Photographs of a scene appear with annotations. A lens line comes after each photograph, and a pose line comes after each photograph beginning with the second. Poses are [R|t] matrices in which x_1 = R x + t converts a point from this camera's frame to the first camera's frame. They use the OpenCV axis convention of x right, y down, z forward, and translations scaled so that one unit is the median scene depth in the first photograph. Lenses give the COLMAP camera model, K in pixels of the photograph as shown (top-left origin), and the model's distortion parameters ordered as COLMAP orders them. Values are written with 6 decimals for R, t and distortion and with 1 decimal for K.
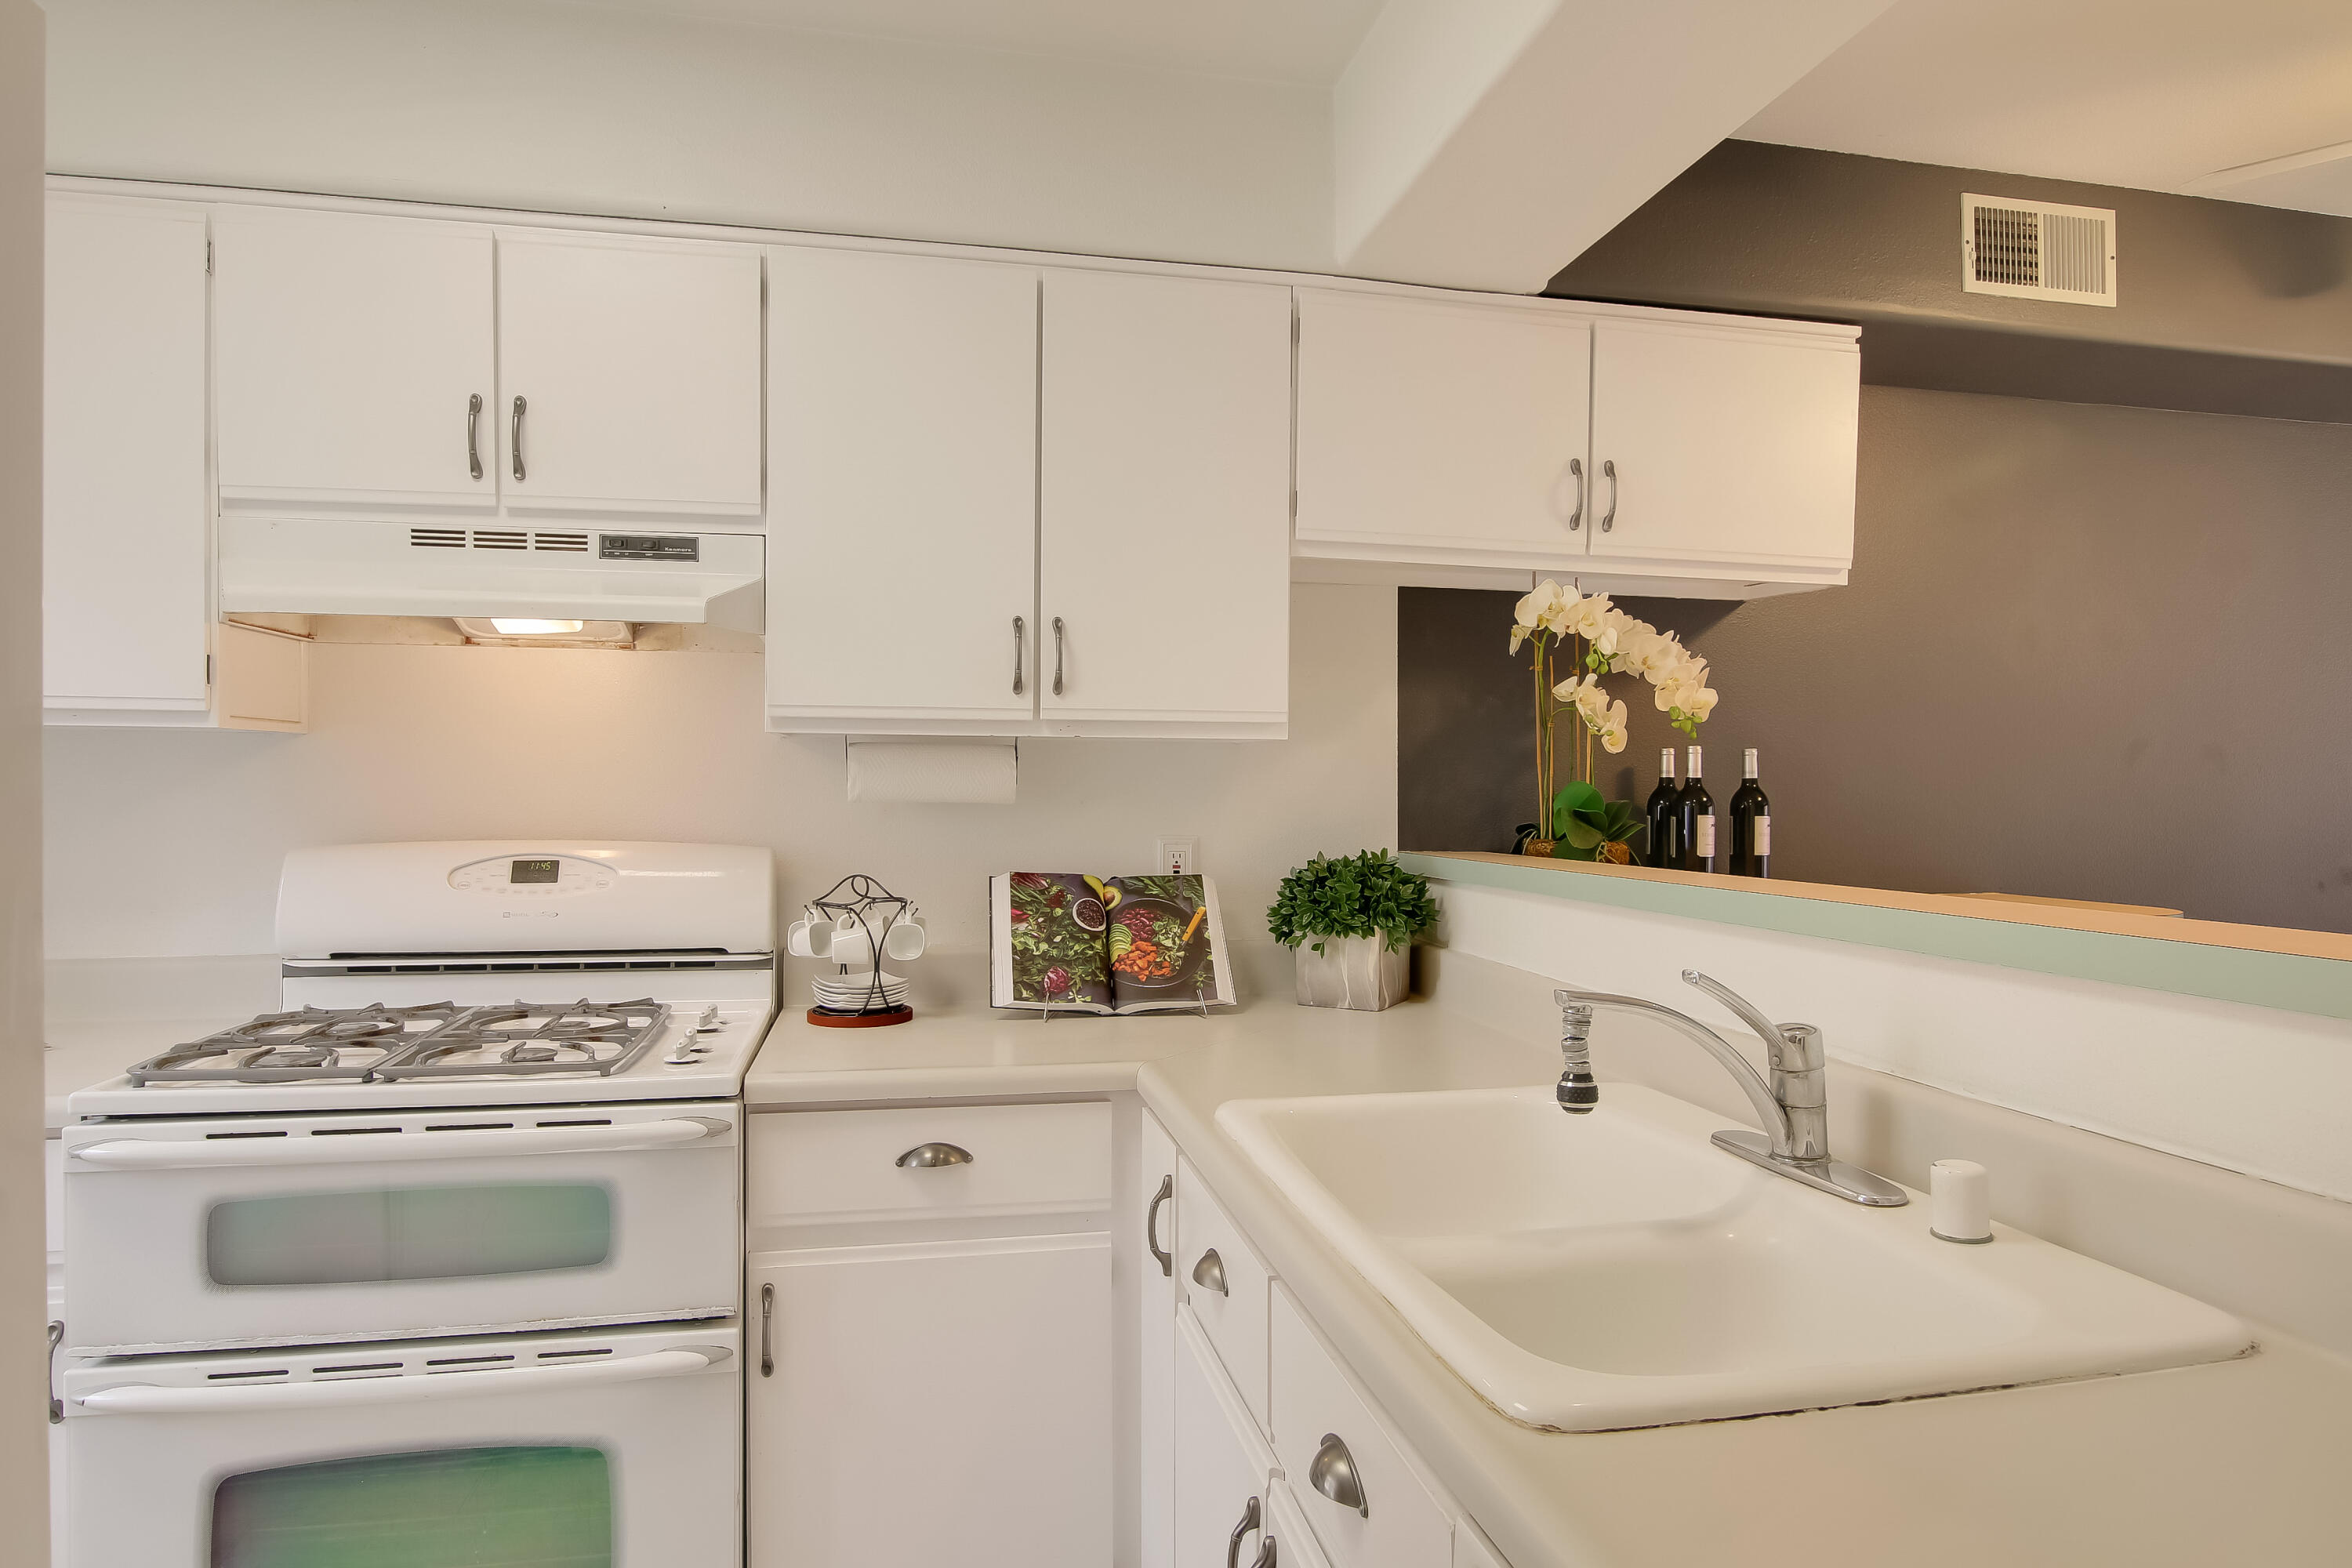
lens RADIAL K [[1340.0, 0, 1167.5], [0, 1340.0, 795.8], [0, 0, 1]] dist [-0.008458, -0.000861]
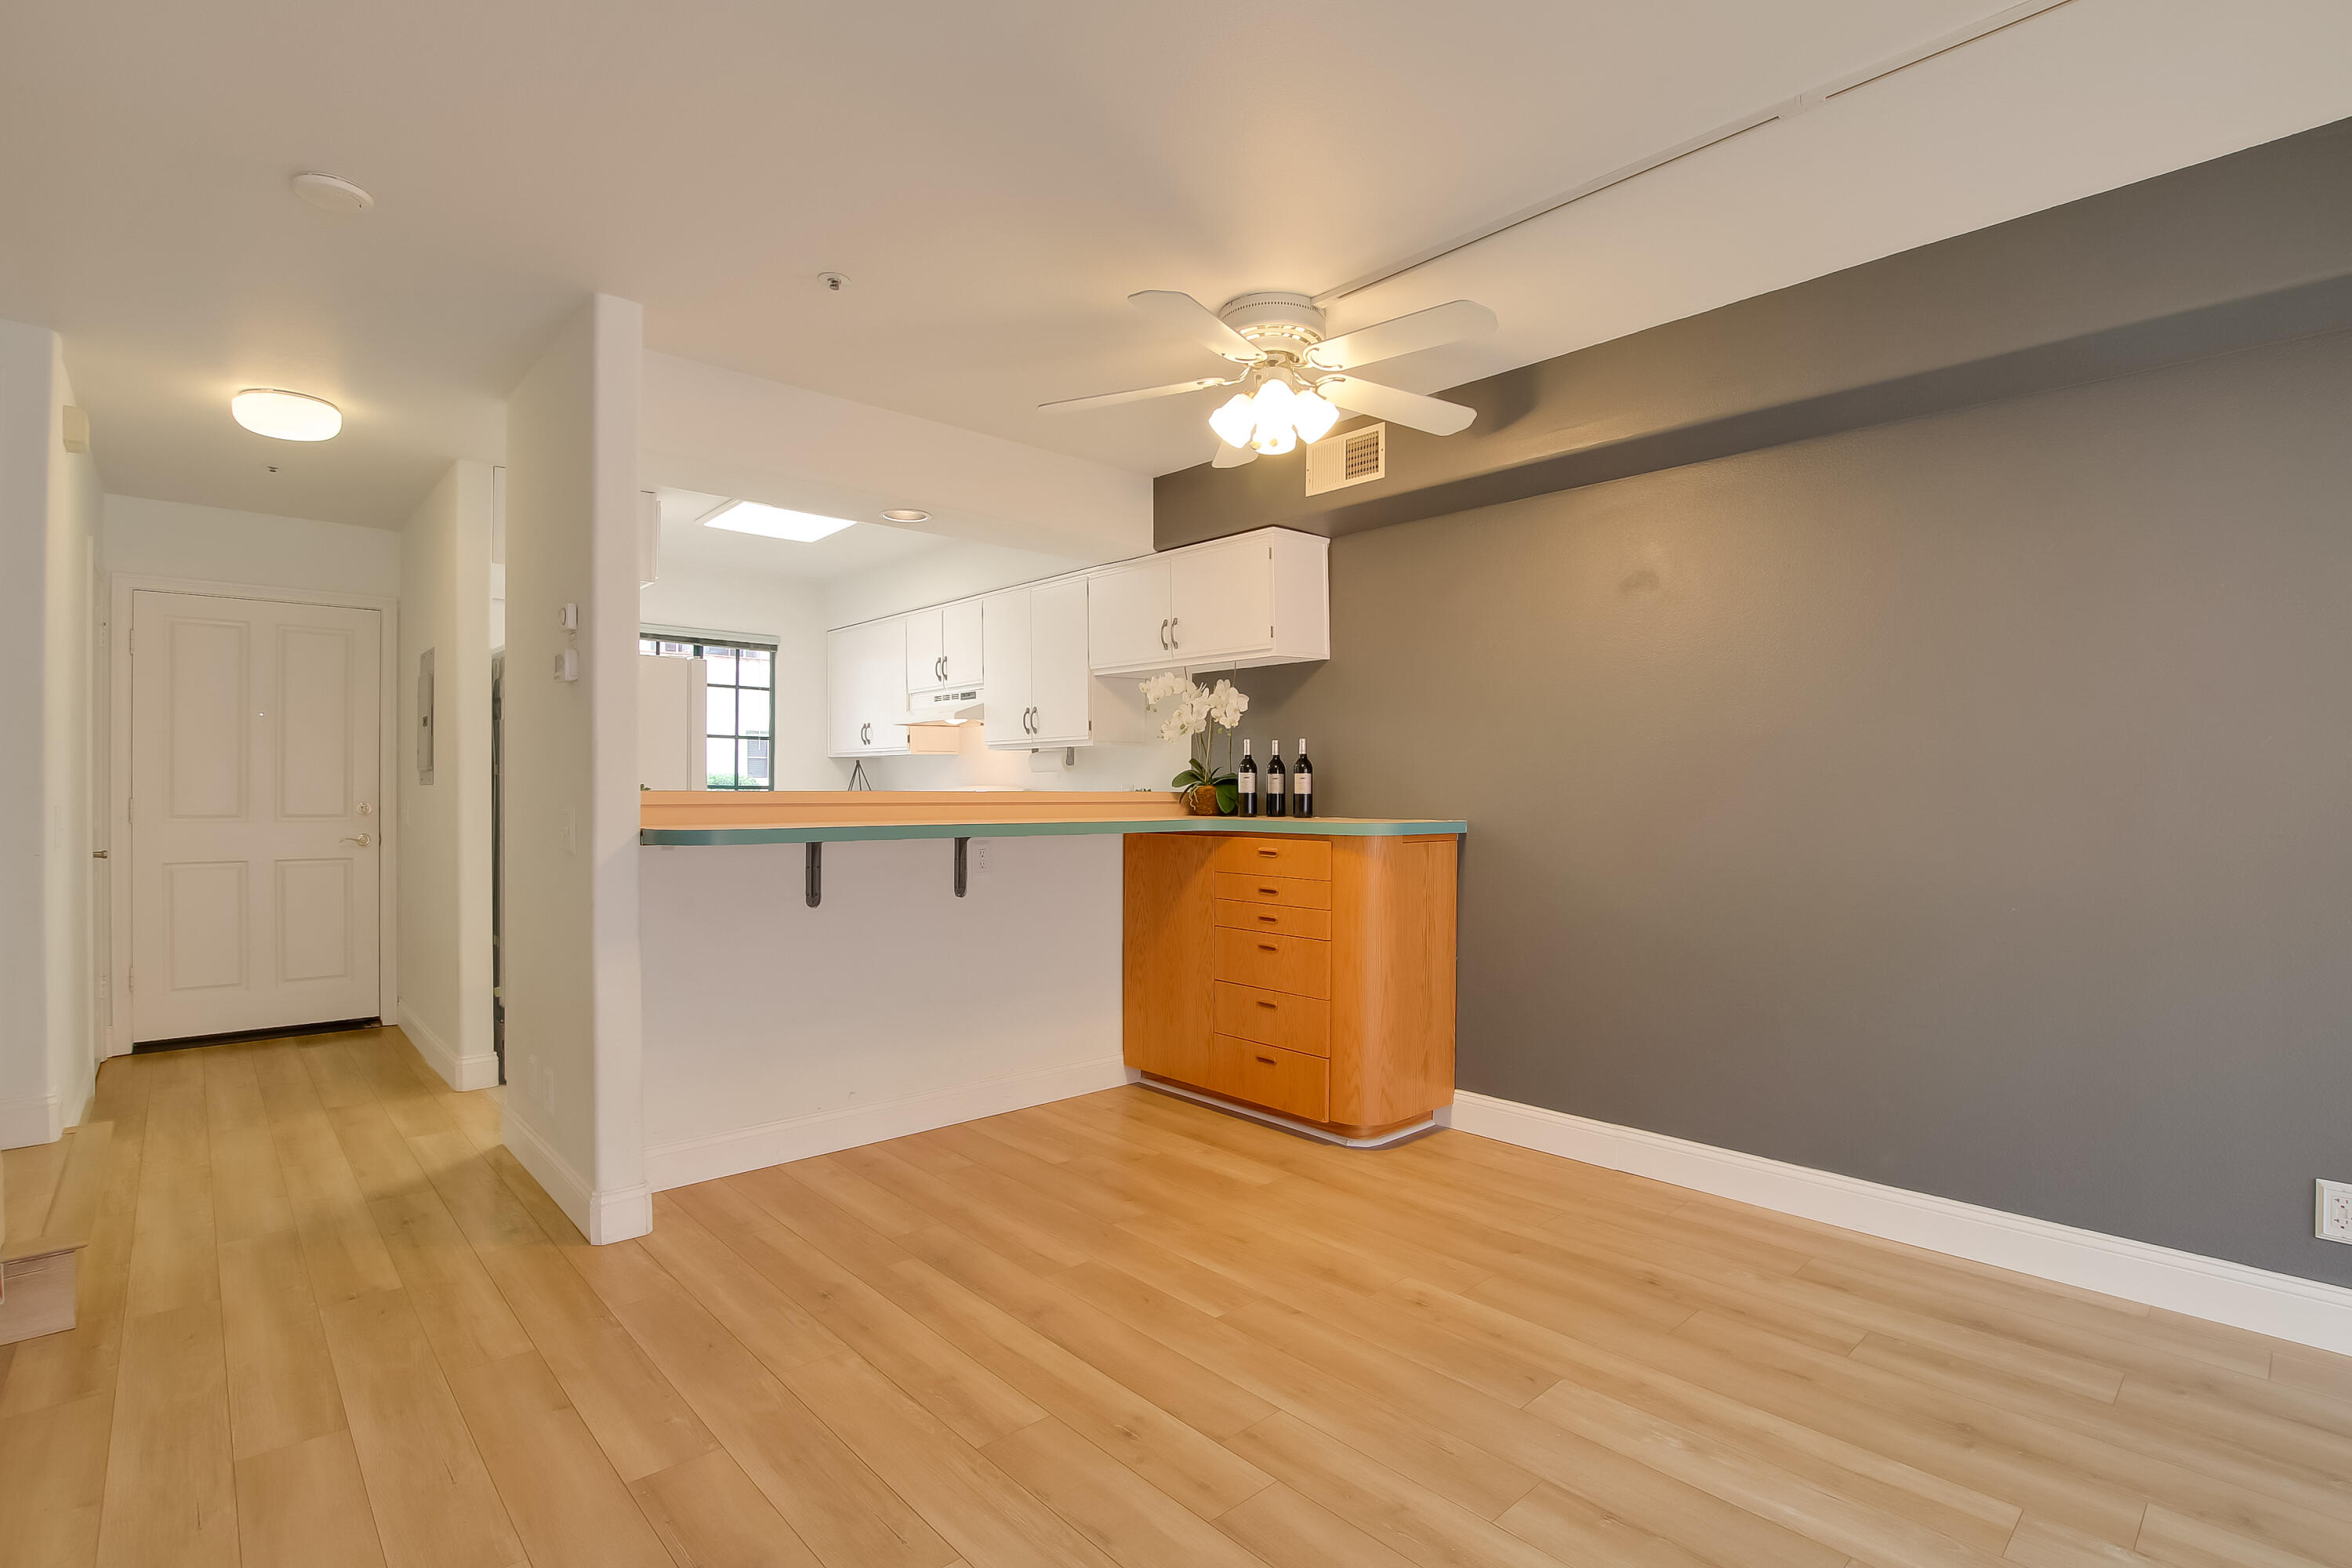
lens RADIAL K [[1108.4, 0, 1176.0], [0, 1108.4, 784.0], [0, 0, 1]] dist [-0.033181, 0.001037]
pose [[0.518282, -0.008763, -0.855165, 2.190947], [-0.001433, 0.999937, -0.011115, 0.061552], [0.855208, 0.006986, 0.518237, 0.024010]]
